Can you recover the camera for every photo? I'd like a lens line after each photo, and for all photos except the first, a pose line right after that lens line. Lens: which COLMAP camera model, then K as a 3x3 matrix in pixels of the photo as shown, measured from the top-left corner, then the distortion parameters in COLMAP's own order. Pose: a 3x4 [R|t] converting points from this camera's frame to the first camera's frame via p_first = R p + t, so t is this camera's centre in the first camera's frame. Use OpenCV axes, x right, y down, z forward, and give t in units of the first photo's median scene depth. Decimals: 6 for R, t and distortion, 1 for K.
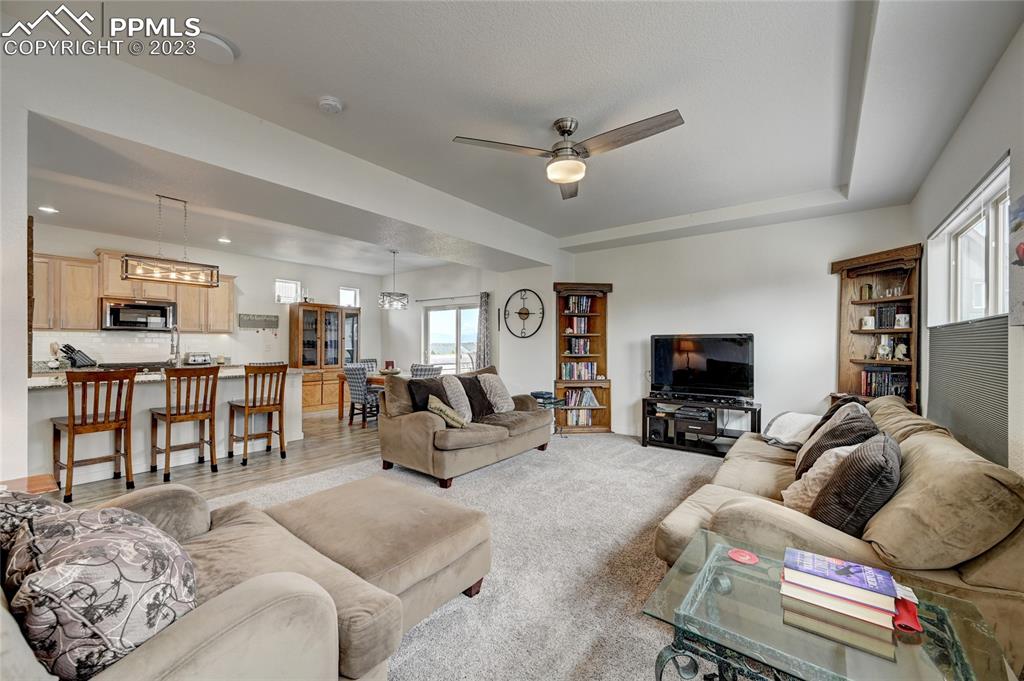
lens RADIAL K [[402.8, 0, 513.1], [0, 402.8, 342.4], [0, 0, 1]] dist [-0.000041, -0.000100]
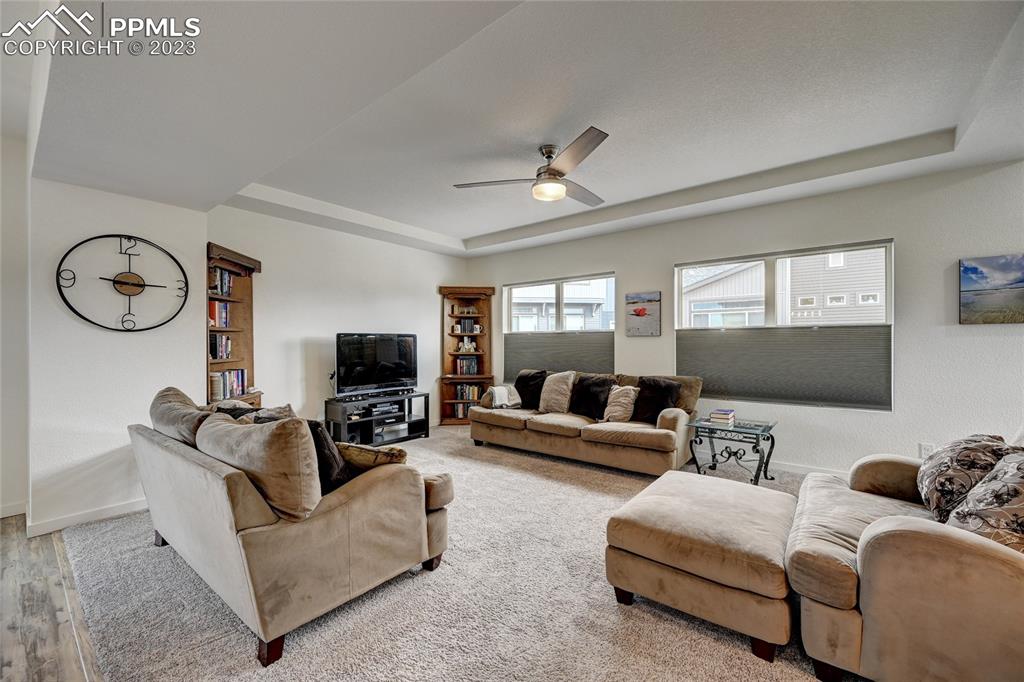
lens RADIAL K [[402.7, 0, 511.5], [0, 402.7, 344.7], [0, 0, 1]] dist [-0.006731, -0.000133]
pose [[0.017736, -0.008567, 0.999806, -0.513957], [-0.003380, 0.999957, 0.008628, -0.001345], [-0.999837, -0.003533, 0.017707, 0.566705]]
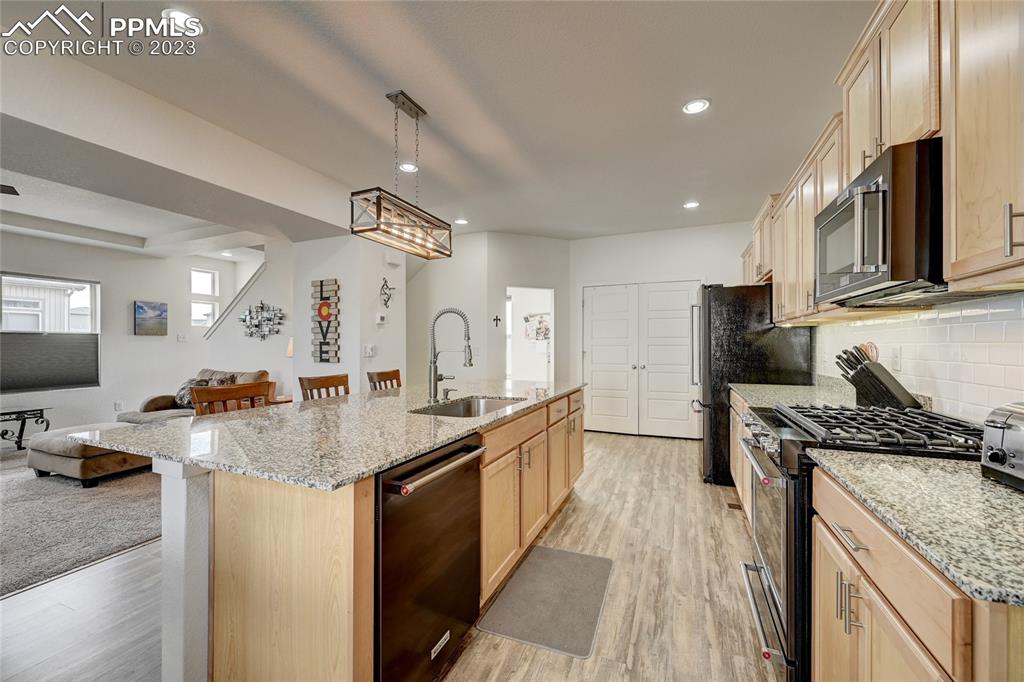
lens RADIAL K [[402.7, 0, 510.8], [0, 402.7, 343.6], [0, 0, 1]] dist [-0.006731, -0.000133]
pose [[-0.968471, 0.000050, -0.249126, -0.648628], [0.001481, 0.999983, -0.005555, 0.002613], [0.249121, -0.005748, -0.968455, 1.249846]]
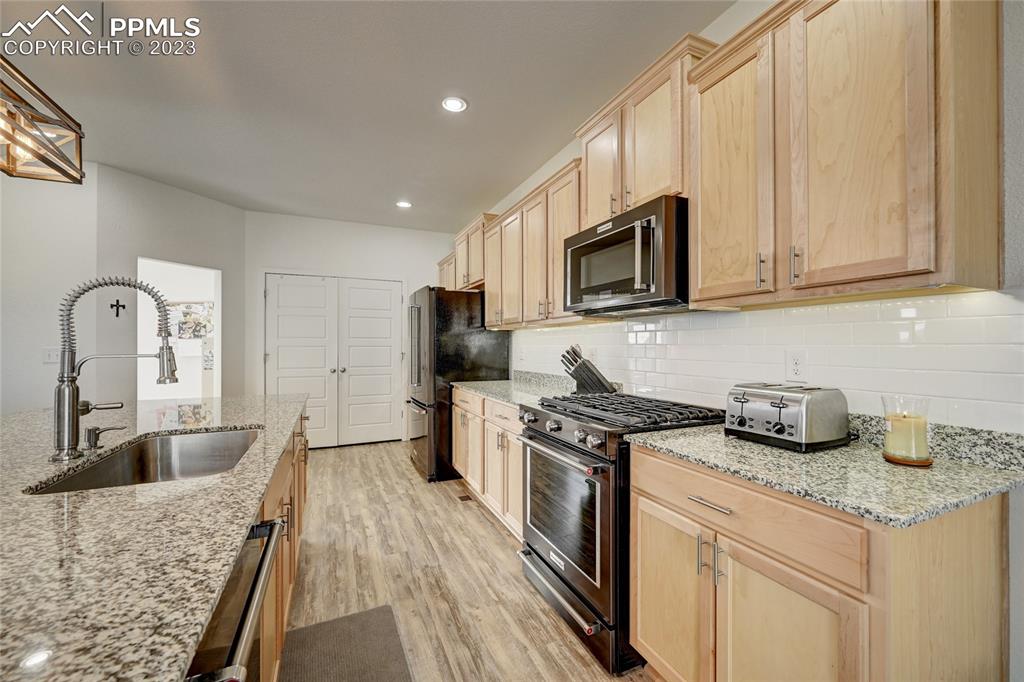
lens RADIAL K [[402.7, 0, 514.2], [0, 402.7, 344.8], [0, 0, 1]] dist [-0.006731, -0.000133]
pose [[-0.468919, -0.002646, -0.883237, -0.597959], [0.000894, 0.999994, -0.003471, 0.002210], [0.883241, -0.002417, -0.468913, 1.126076]]
